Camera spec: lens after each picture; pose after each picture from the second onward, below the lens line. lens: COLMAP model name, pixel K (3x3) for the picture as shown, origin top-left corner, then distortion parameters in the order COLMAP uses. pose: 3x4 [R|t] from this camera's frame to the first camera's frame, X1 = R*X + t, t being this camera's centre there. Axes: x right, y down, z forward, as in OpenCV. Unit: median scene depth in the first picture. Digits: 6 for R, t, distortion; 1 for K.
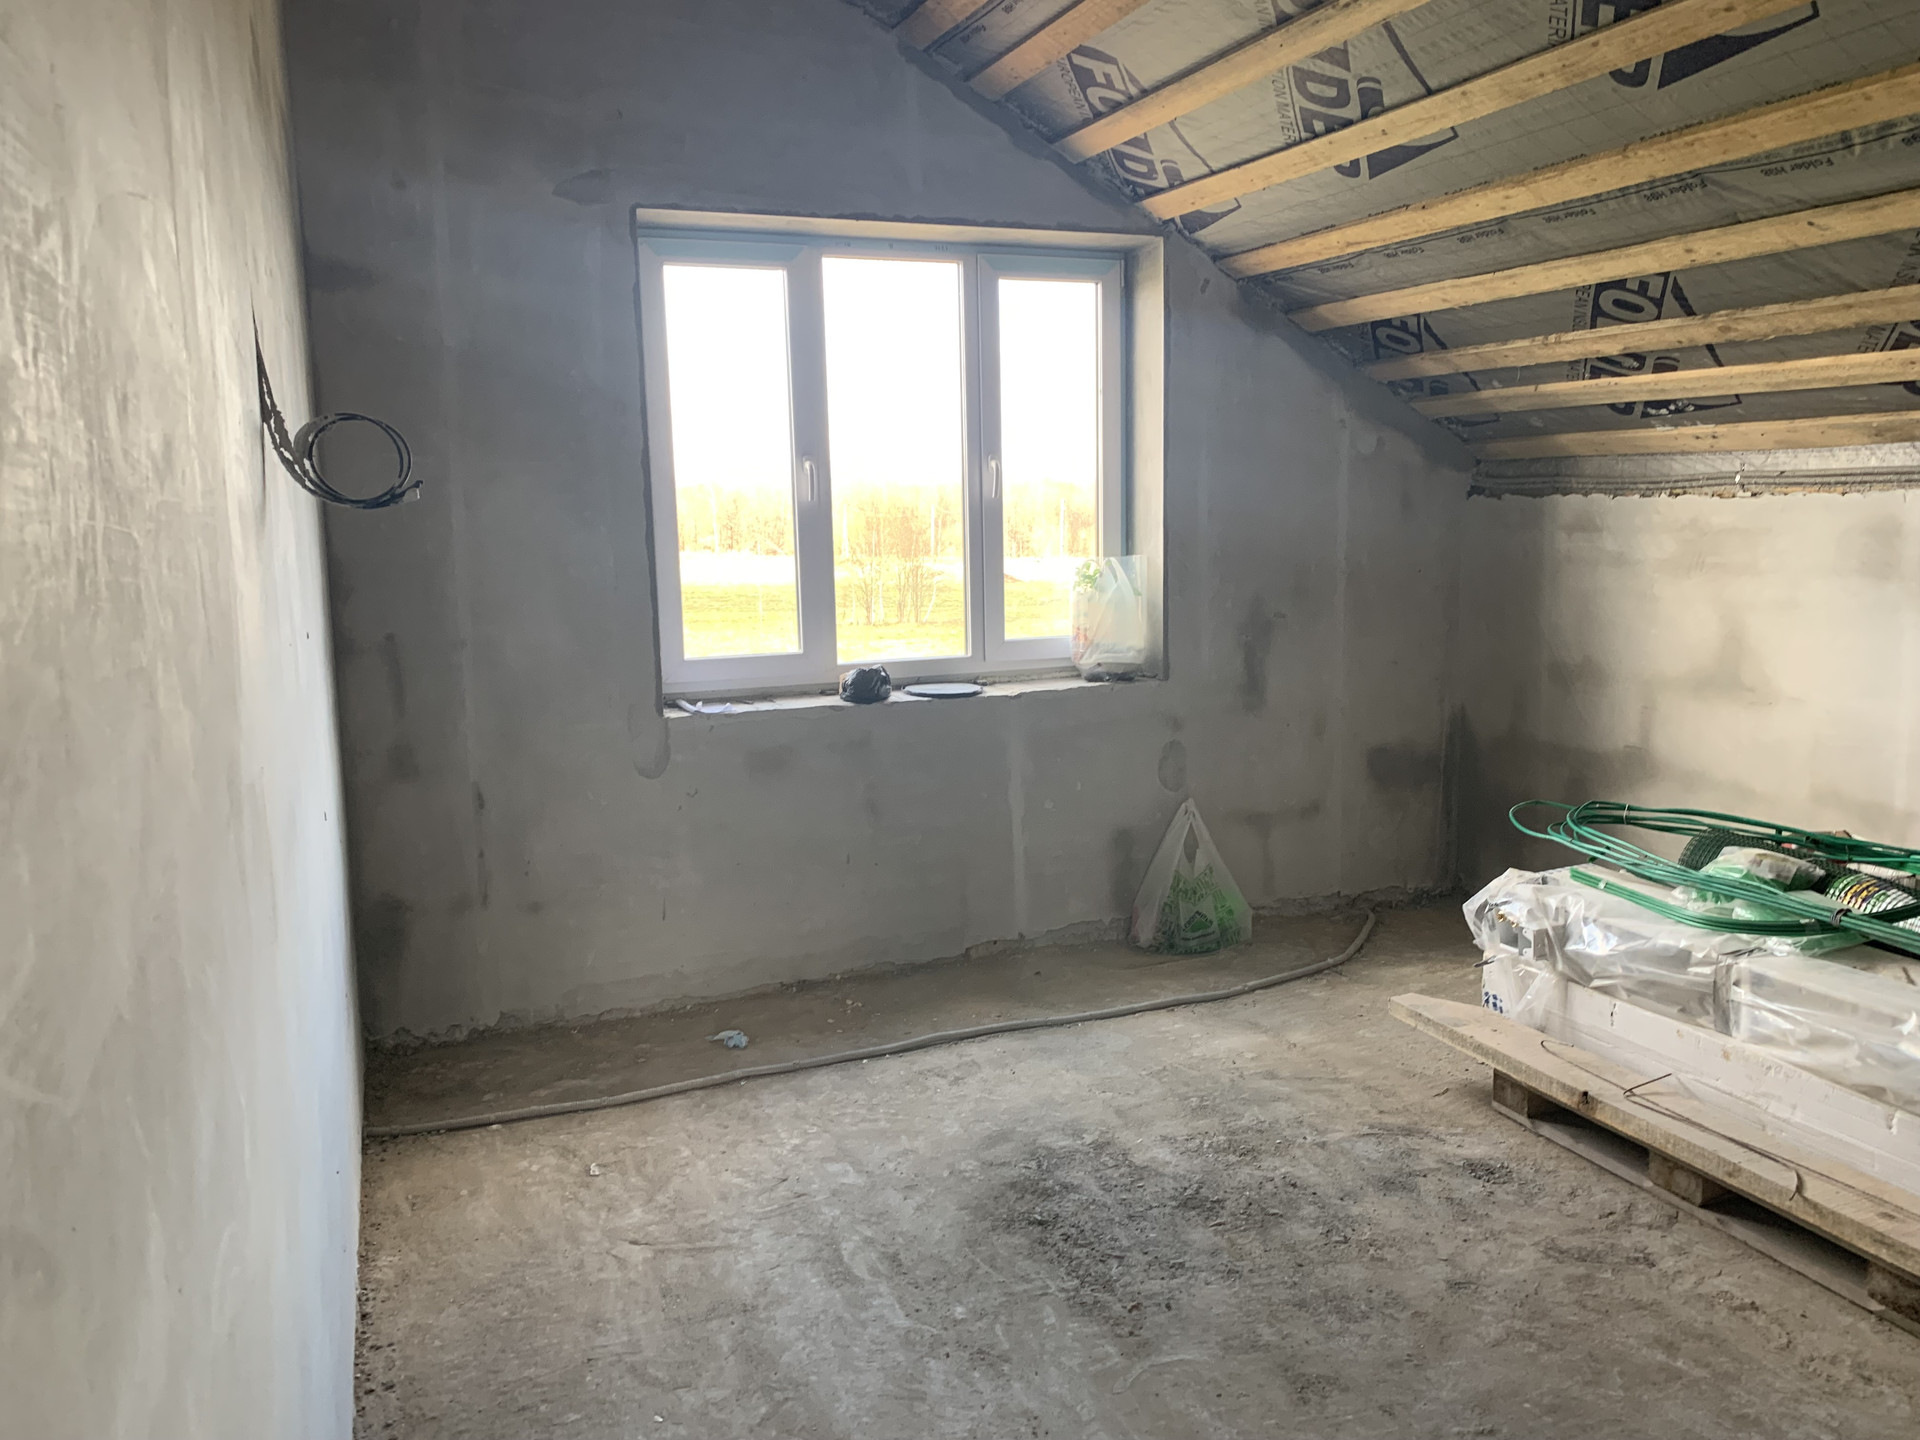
lens RADIAL K [[1459.8, 0, 960.0], [0, 1459.8, 720.0], [0, 0, 1]] dist [0.043787, -0.003859]
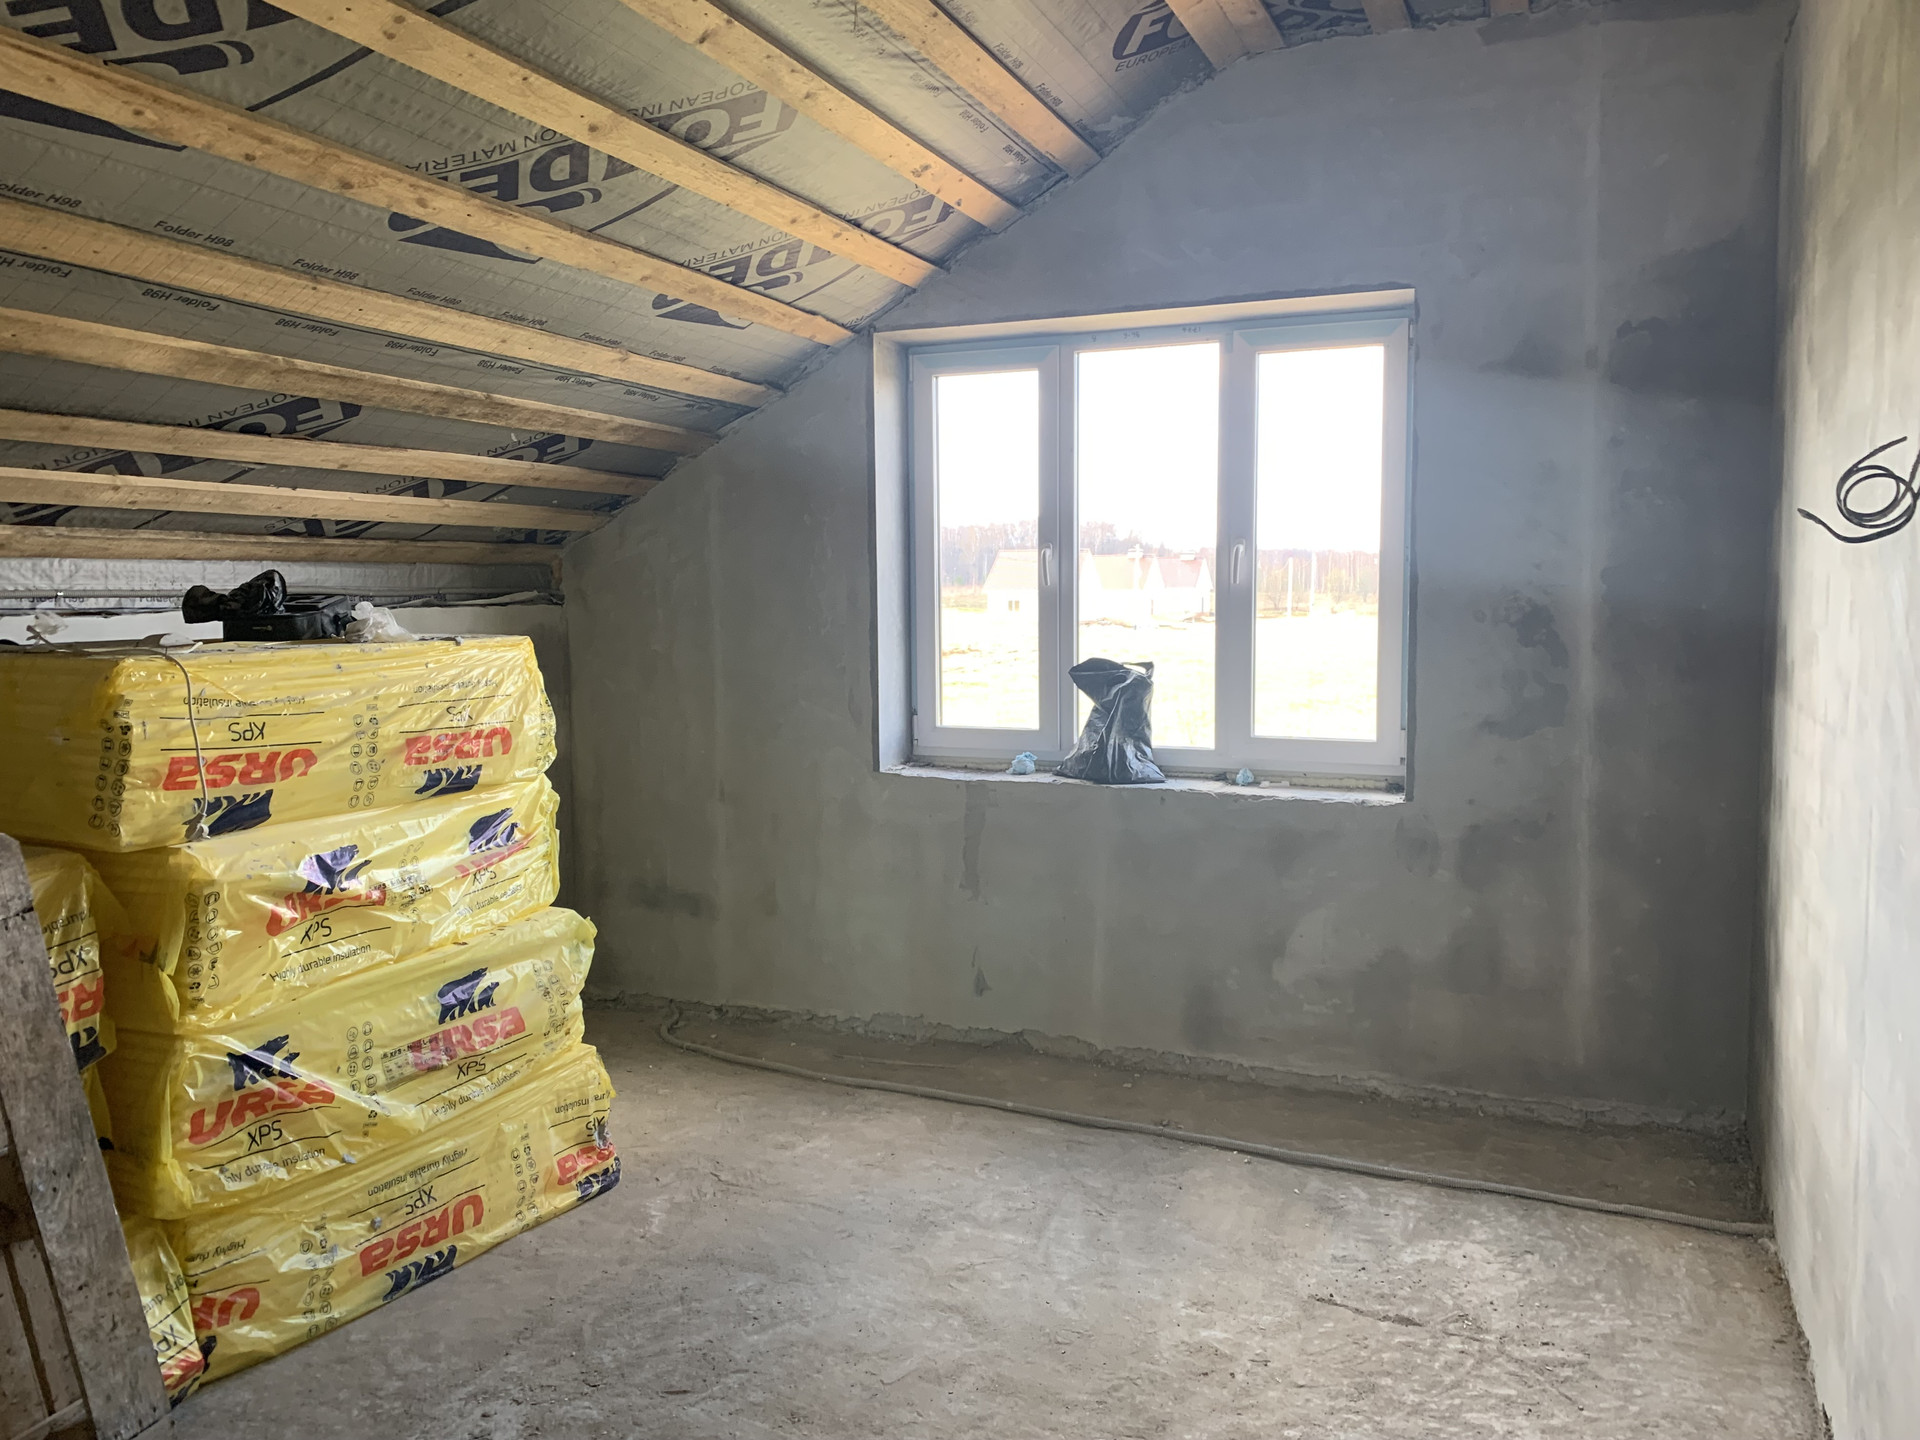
lens RADIAL K [[1459.8, 0, 960.0], [0, 1459.8, 720.0], [0, 0, 1]] dist [0.043787, -0.003859]
pose [[0.695219, 0.079089, -0.714434, 0.597676], [-0.116546, 0.993179, -0.003464, -0.041509], [0.709287, 0.085673, 0.699694, 0.226502]]
